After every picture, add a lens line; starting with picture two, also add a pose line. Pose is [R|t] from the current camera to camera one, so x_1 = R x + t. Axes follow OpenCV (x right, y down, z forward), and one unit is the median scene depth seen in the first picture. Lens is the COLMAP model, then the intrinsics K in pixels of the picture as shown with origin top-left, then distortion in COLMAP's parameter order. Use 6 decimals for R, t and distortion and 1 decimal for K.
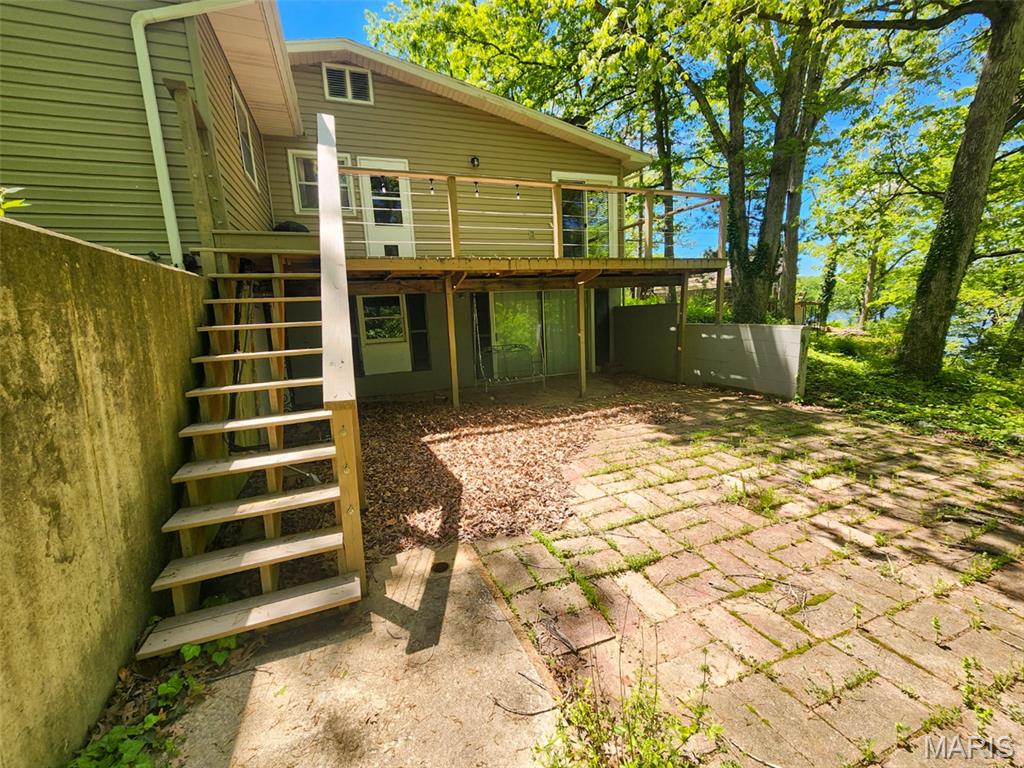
lens RADIAL K [[435.7, 0, 531.4], [0, 435.7, 384.9], [0, 0, 1]] dist [-0.007550, -0.000080]
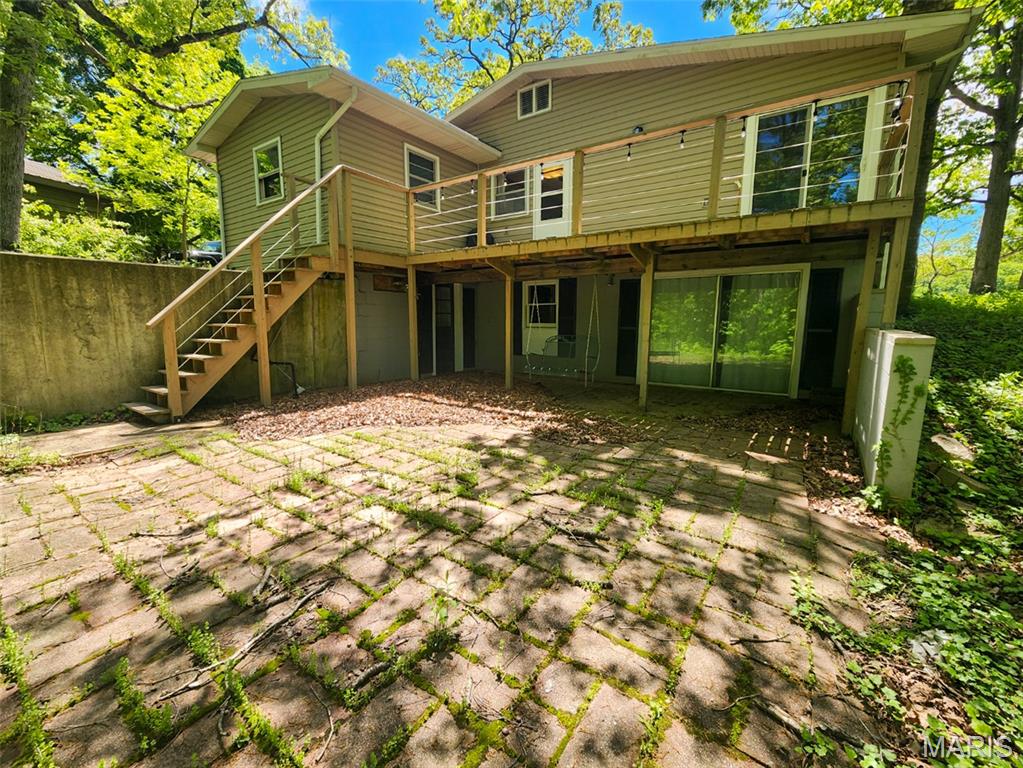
lens RADIAL K [[460.1, 0, 511.5], [0, 460.1, 384.0], [0, 0, 1]] dist [-0.019179, -0.000093]
pose [[0.521158, 0.171800, -0.835990, 1.407162], [-0.161637, 0.981671, 0.100973, -0.123015], [0.838014, 0.082503, 0.539375, 0.714860]]
